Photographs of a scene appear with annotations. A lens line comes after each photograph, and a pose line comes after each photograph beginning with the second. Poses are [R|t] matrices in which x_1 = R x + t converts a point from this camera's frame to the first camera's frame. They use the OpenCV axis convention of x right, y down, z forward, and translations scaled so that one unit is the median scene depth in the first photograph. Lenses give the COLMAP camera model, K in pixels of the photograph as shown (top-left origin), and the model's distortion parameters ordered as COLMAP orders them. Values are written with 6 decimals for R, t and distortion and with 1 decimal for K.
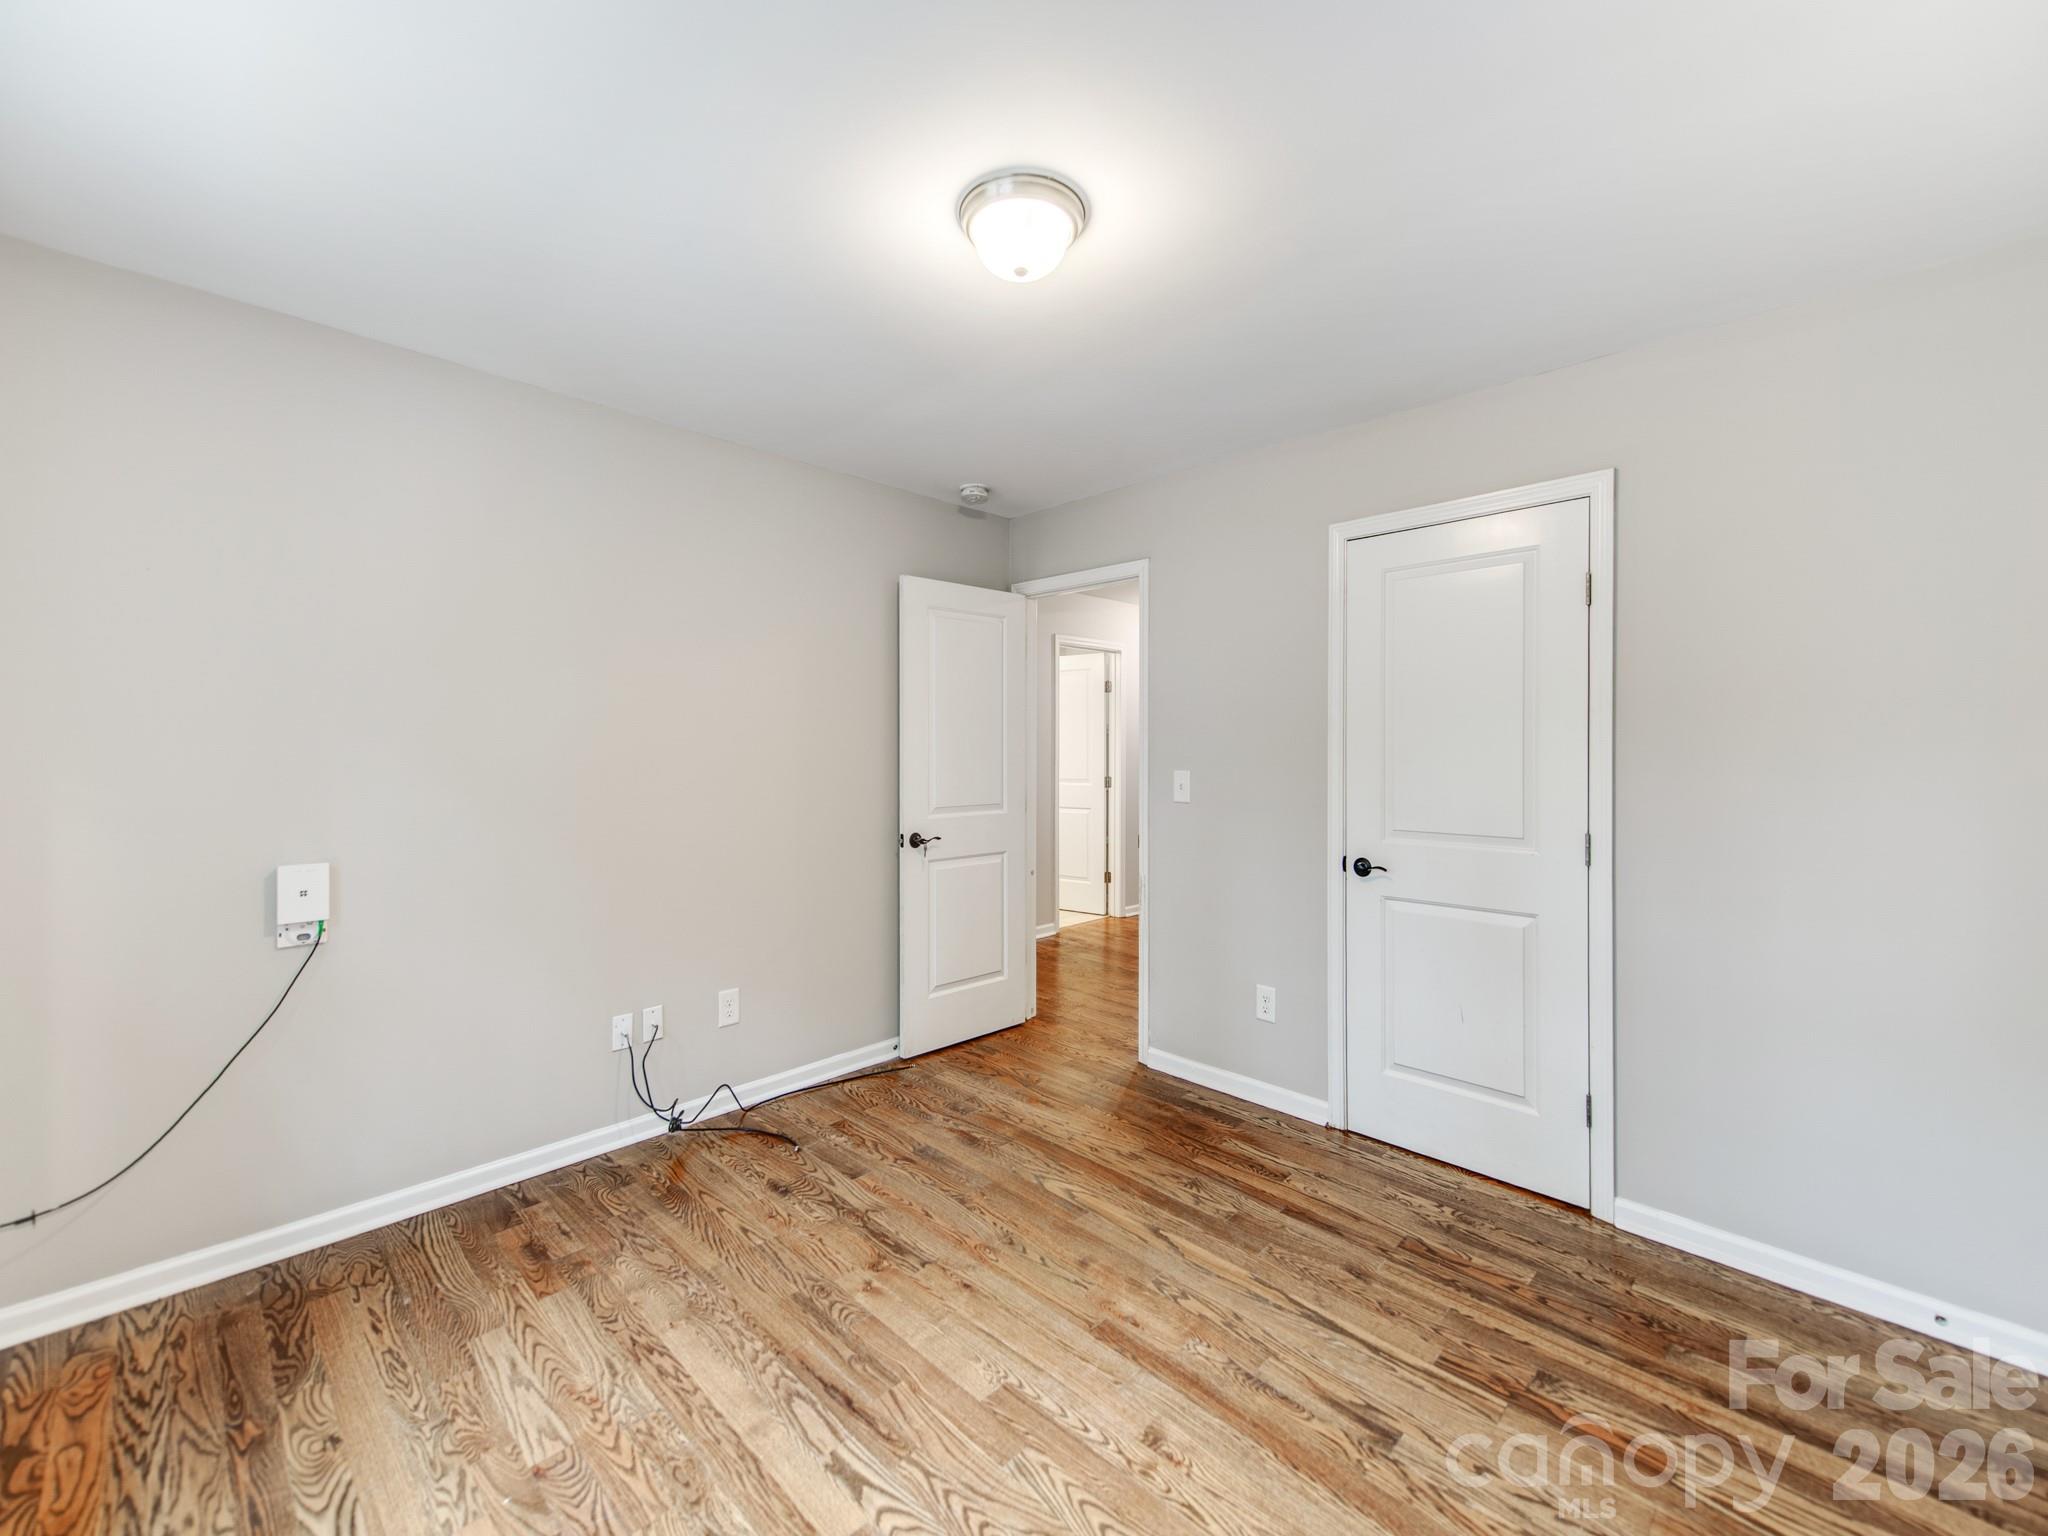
lens RADIAL K [[864.4, 0, 1035.2], [0, 864.4, 759.6], [0, 0, 1]] dist [0.004872, 0.004857]
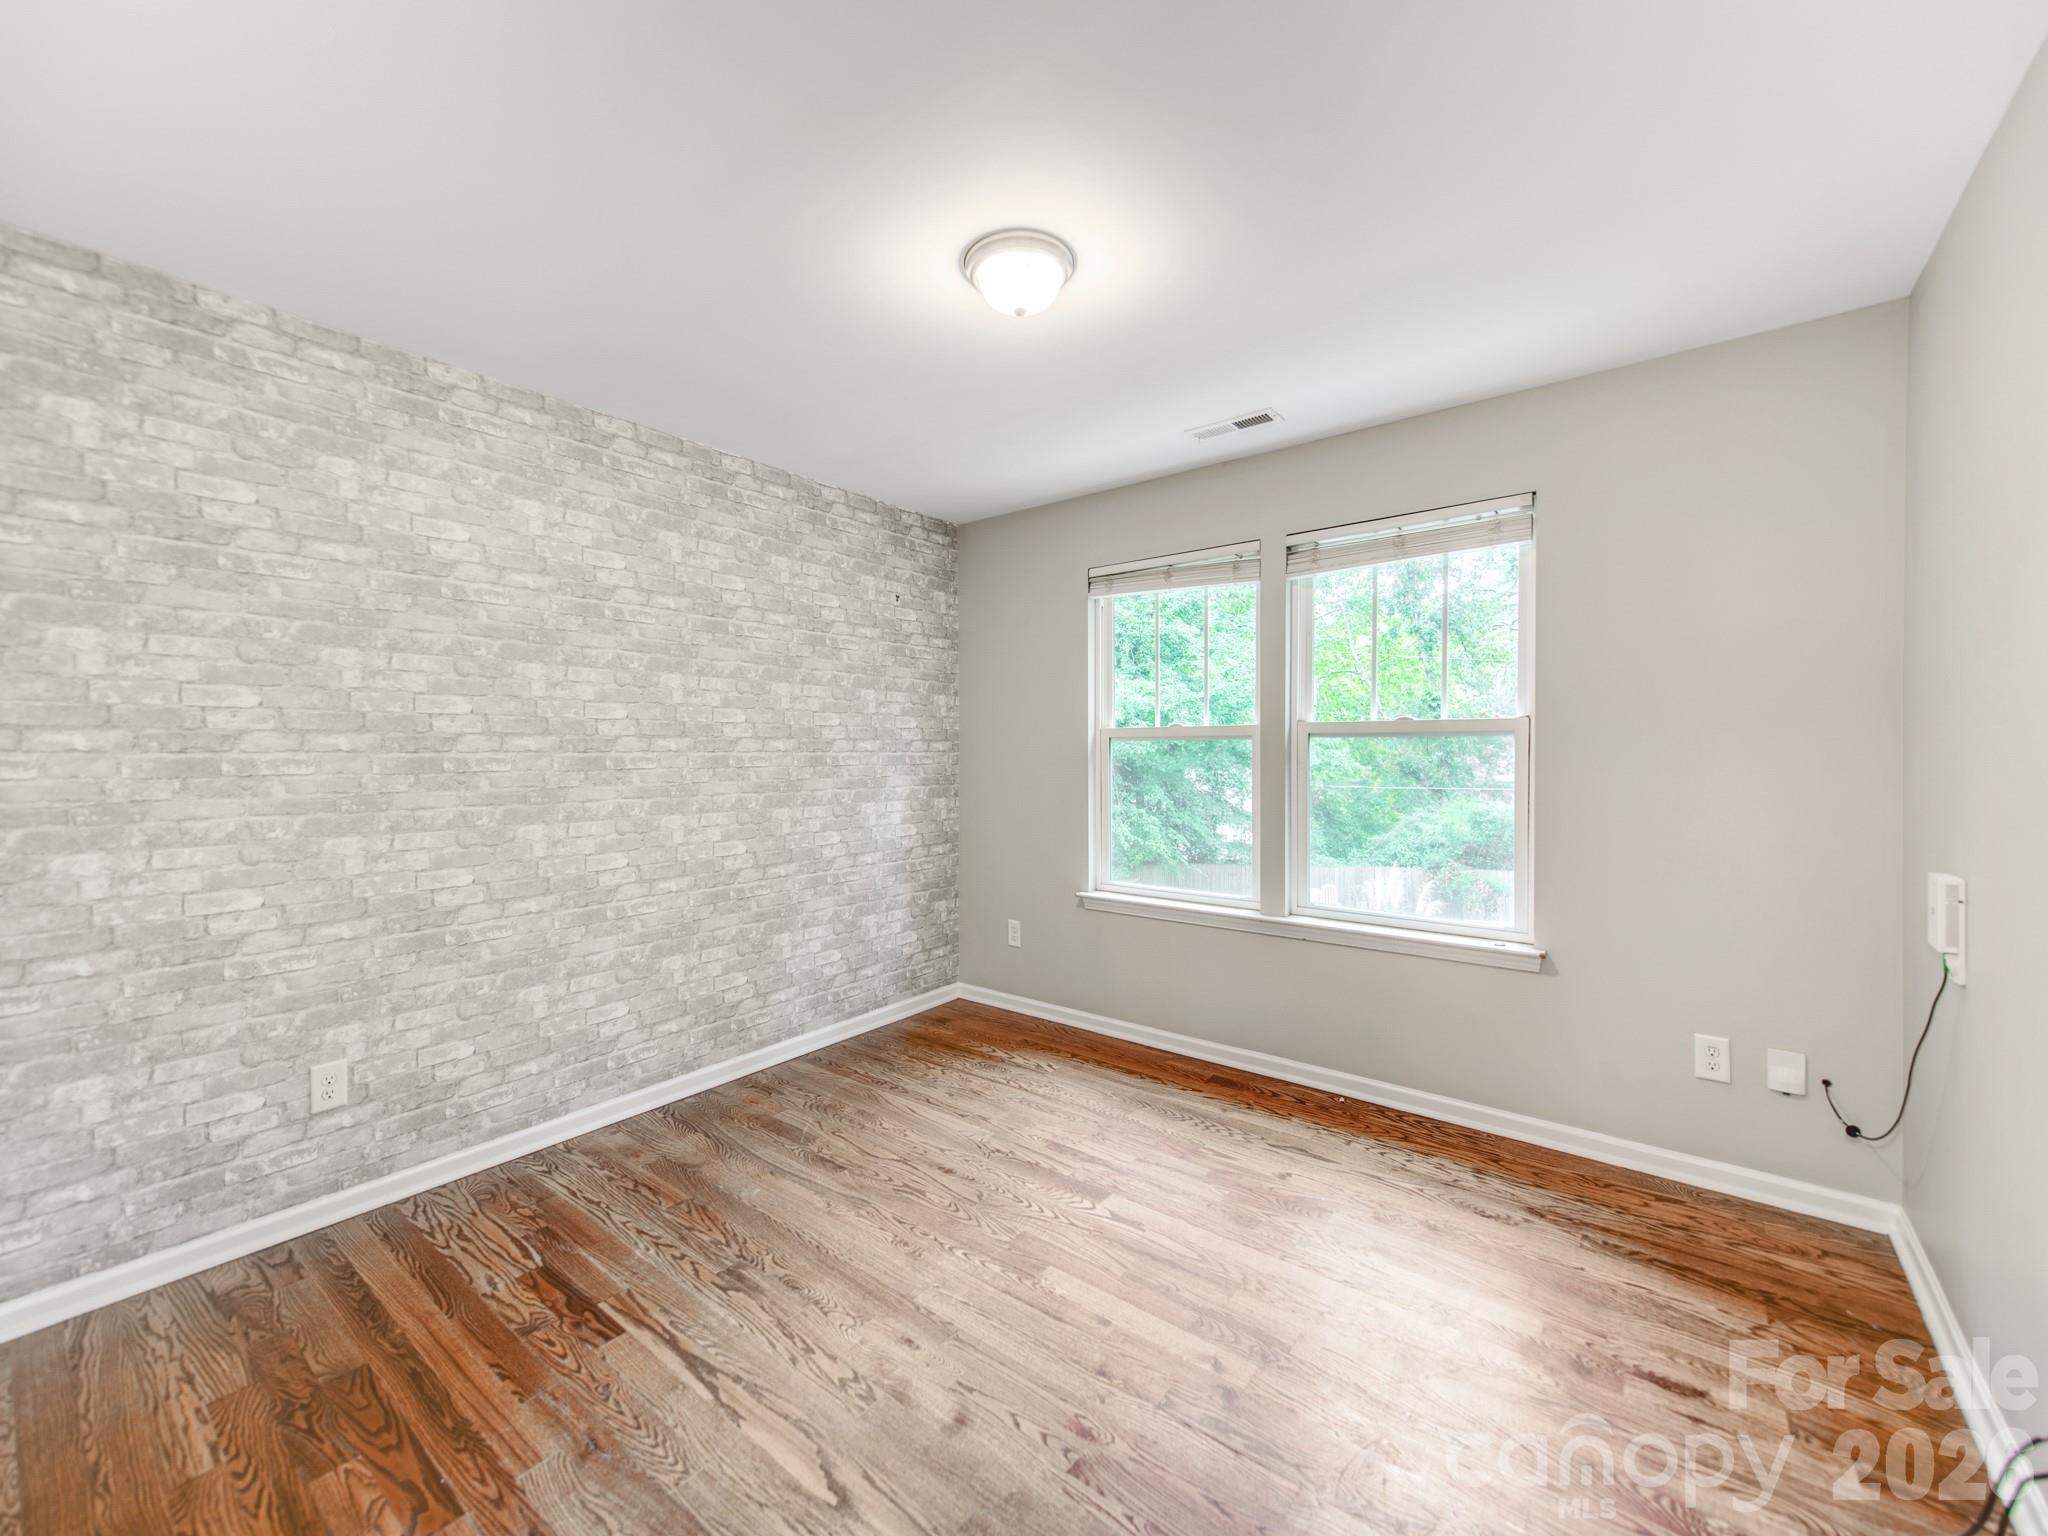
lens RADIAL K [[864.4, 0, 1040.7], [0, 864.4, 754.5], [0, 0, 1]] dist [0.004872, 0.004857]
pose [[-0.992625, 0.002434, -0.121201, 0.053768], [0.000106, 0.999815, 0.019211, -0.006288], [0.121225, 0.019056, -0.992442, 1.214440]]
